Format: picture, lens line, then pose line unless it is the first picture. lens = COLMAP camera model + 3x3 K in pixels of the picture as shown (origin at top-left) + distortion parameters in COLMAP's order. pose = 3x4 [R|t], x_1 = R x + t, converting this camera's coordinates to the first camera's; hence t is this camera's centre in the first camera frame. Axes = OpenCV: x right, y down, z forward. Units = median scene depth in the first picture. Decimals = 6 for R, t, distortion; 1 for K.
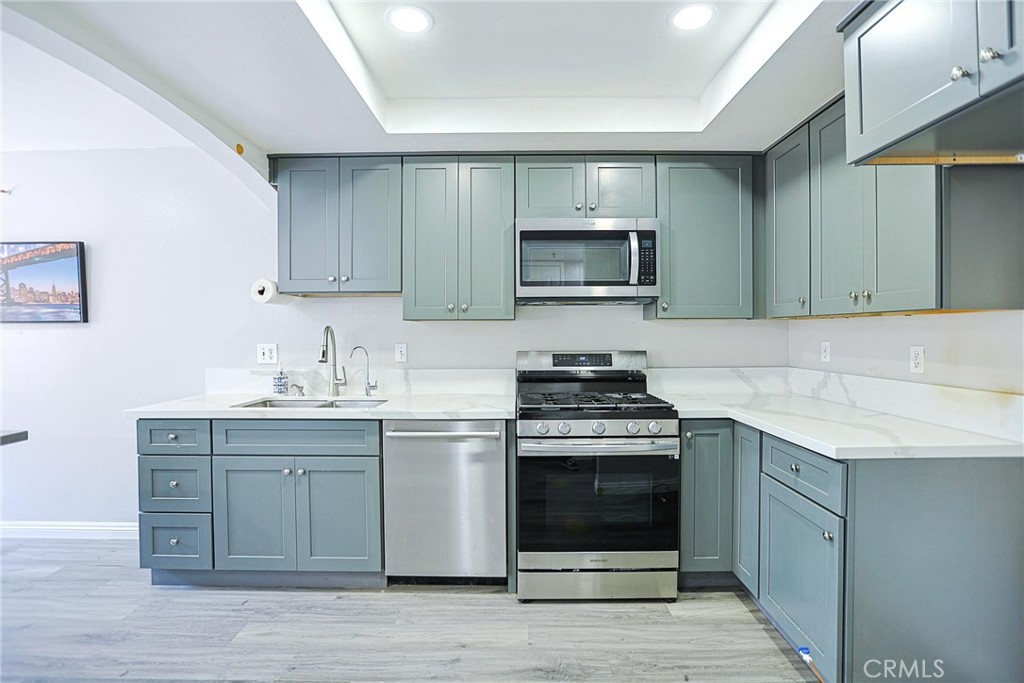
lens RADIAL K [[497.3, 0, 518.3], [0, 497.3, 336.4], [0, 0, 1]] dist [-0.047530, 0.016033]
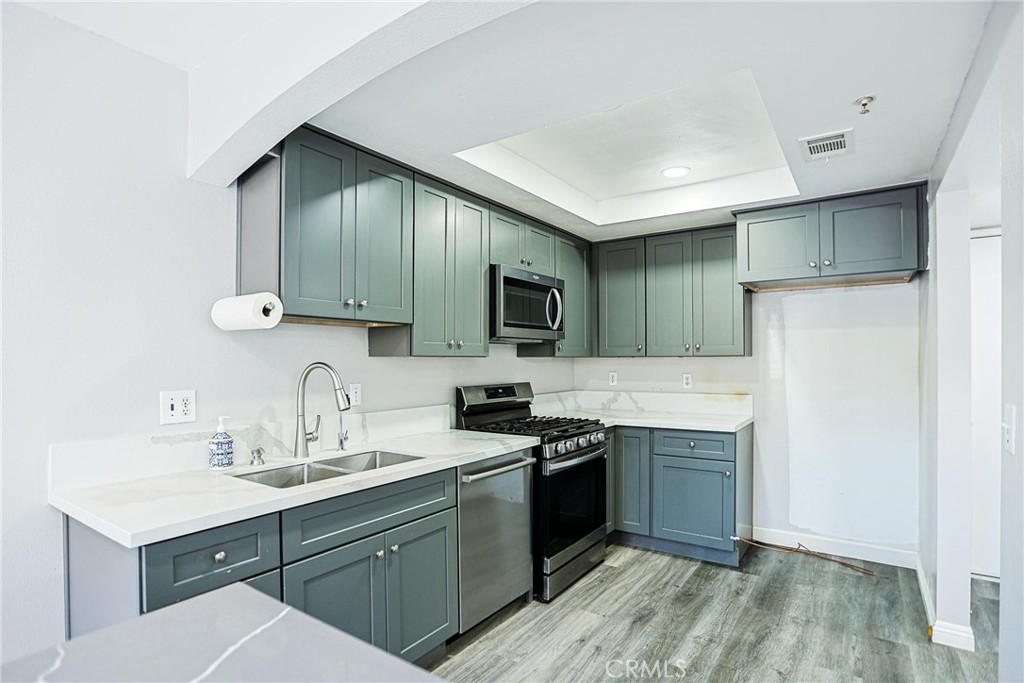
lens RADIAL K [[521.1, 0, 511.7], [0, 521.1, 360.8], [0, 0, 1]] dist [-0.044108, 0.013877]
pose [[0.560731, 0.001676, 0.827996, -0.824654], [0.009020, 0.999926, -0.008133, -0.013521], [-0.827949, 0.012029, 0.560675, 0.303417]]
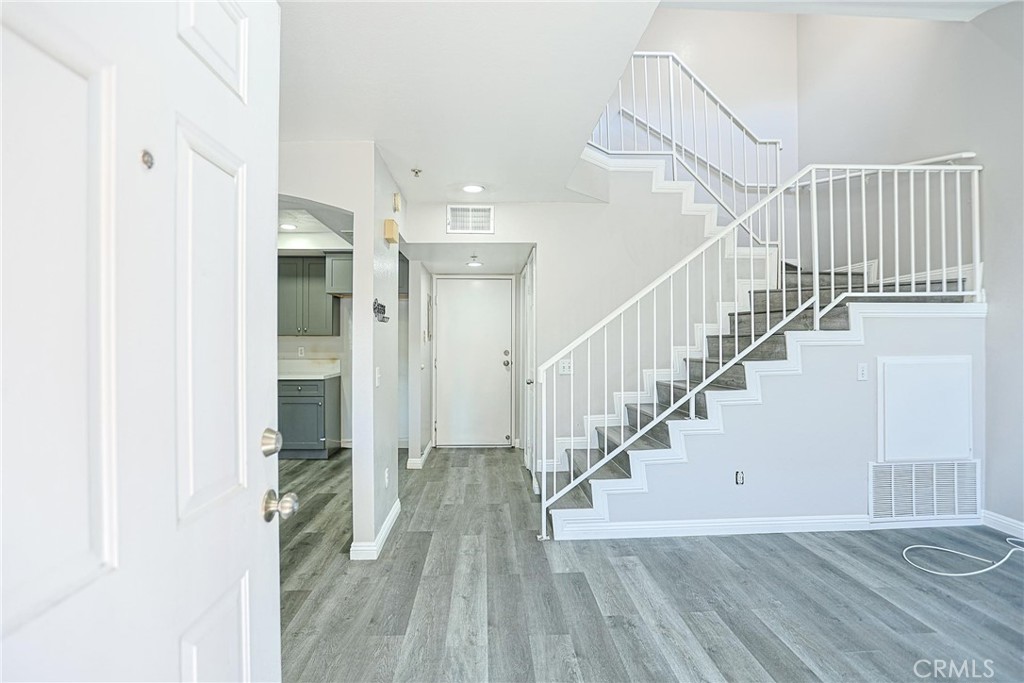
lens RADIAL K [[497.3, 0, 508.2], [0, 497.3, 345.9], [0, 0, 1]] dist [-0.047530, 0.016033]
pose [[-0.059843, -0.000126, 0.998208, -1.508731], [0.007435, 0.999972, 0.000572, 0.013442], [-0.998180, 0.007456, -0.059841, -0.042612]]
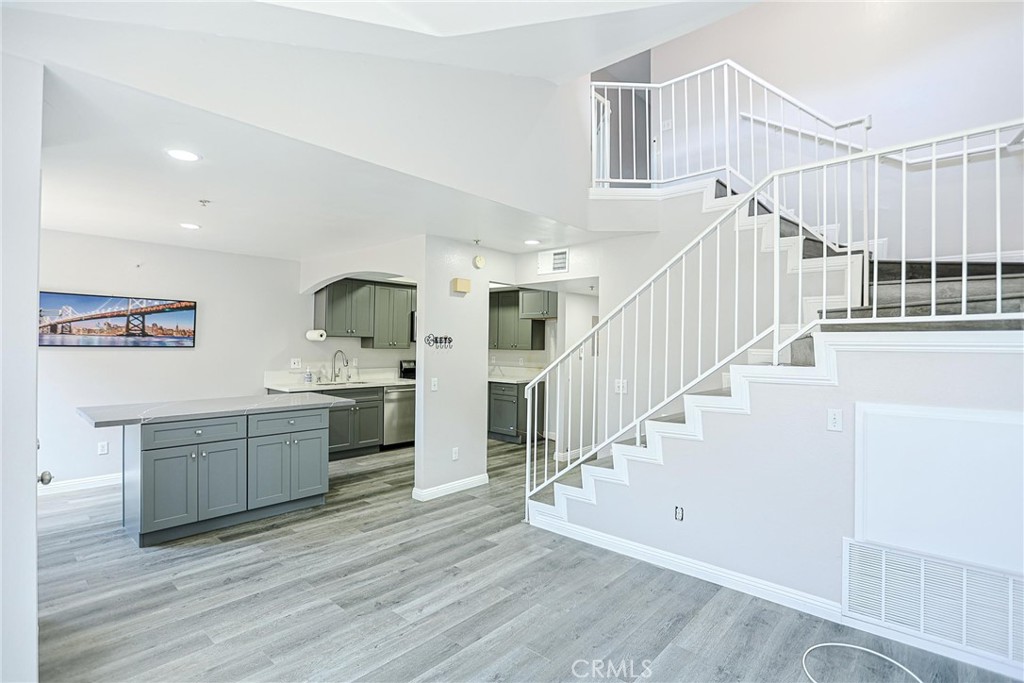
lens RADIAL K [[497.3, 0, 518.1], [0, 497.3, 338.4], [0, 0, 1]] dist [-0.047530, 0.016033]
pose [[0.654945, 0.020284, 0.755405, -1.487265], [-0.011550, 0.999792, -0.016833, -0.045178], [-0.755589, 0.002300, 0.655042, -1.060669]]
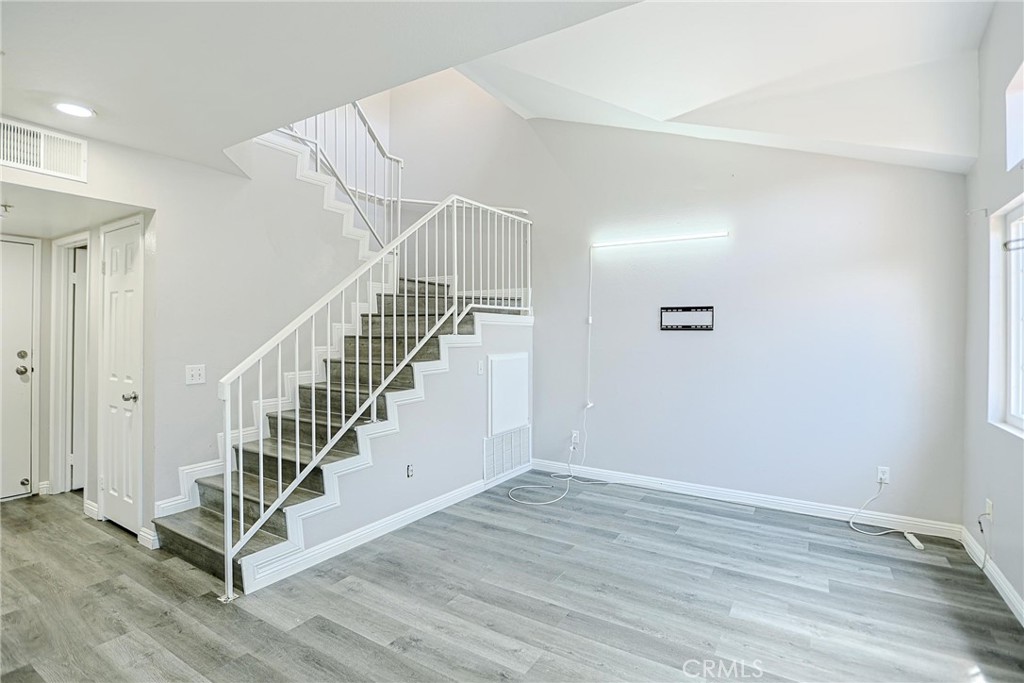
lens RADIAL K [[505.5, 0, 508.5], [0, 505.5, 338.2], [0, 0, 1]] dist [-0.048207, 0.013410]
pose [[-0.853627, -0.007810, 0.520827, -1.277154], [-0.002945, 0.999944, 0.010169, -0.019730], [-0.520877, 0.007147, -0.853602, 0.288828]]
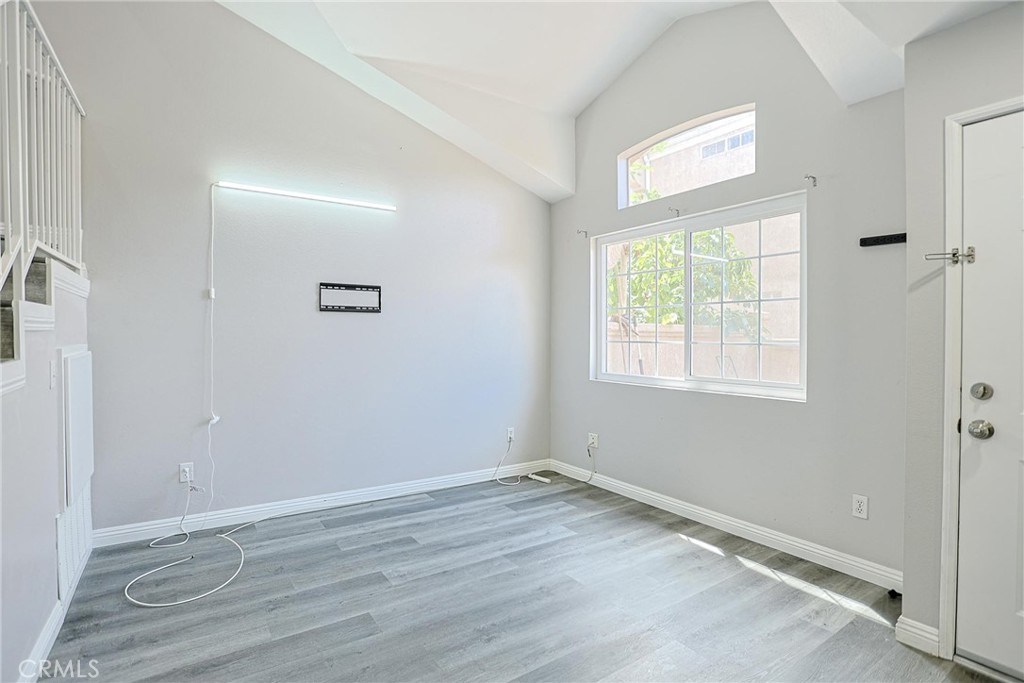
lens RADIAL K [[497.3, 0, 510.5], [0, 497.3, 339.3], [0, 0, 1]] dist [-0.047530, 0.016033]
pose [[-0.823903, 0.005420, -0.566706, -0.594278], [-0.002856, 0.999902, 0.013715, 0.019880], [0.566724, 0.012919, -0.823806, 0.007242]]
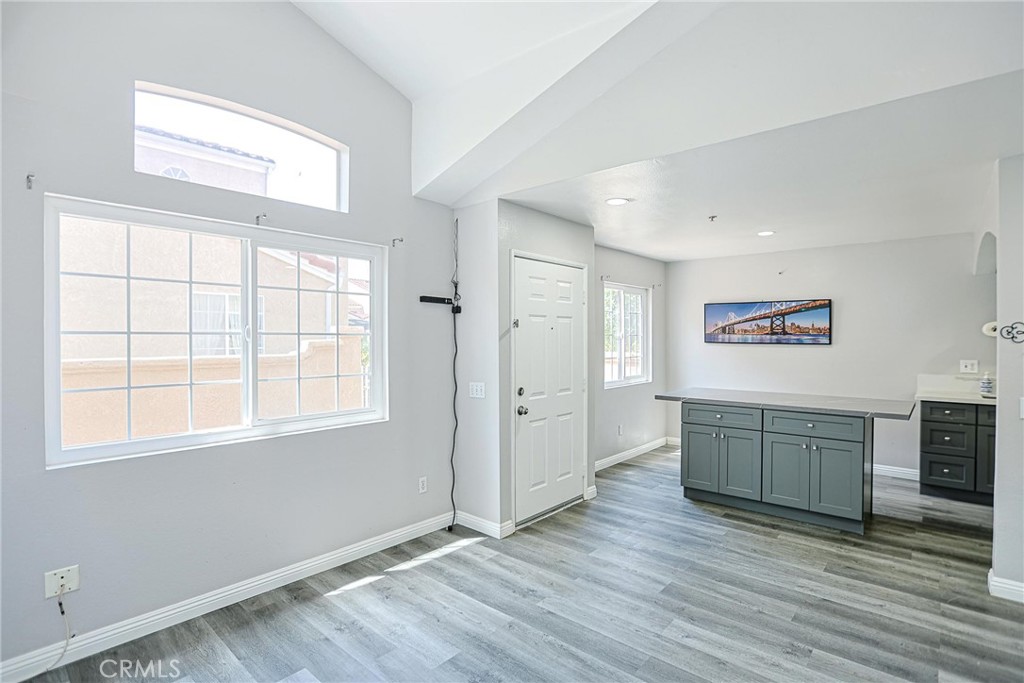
lens RADIAL K [[497.3, 0, 513.7], [0, 497.3, 341.1], [0, 0, 1]] dist [-0.047530, 0.016033]
pose [[0.753327, 0.010719, -0.657559, -0.605710], [-0.008303, 0.999942, 0.006788, -0.044345], [0.657594, 0.000346, 0.753373, -1.120988]]
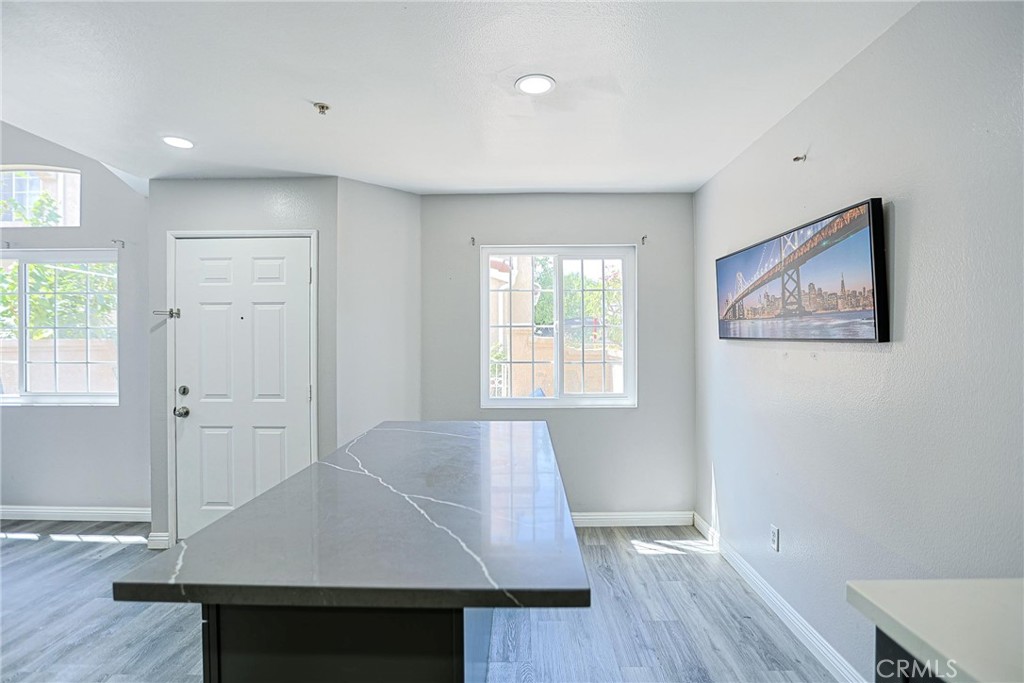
lens RADIAL K [[497.3, 0, 512.0], [0, 497.3, 339.4], [0, 0, 1]] dist [-0.047530, 0.016033]
pose [[-0.005414, 0.006872, -0.999962, -0.339513], [-0.004958, 0.999964, 0.006899, -0.033875], [0.999973, 0.004996, -0.005379, 0.584683]]
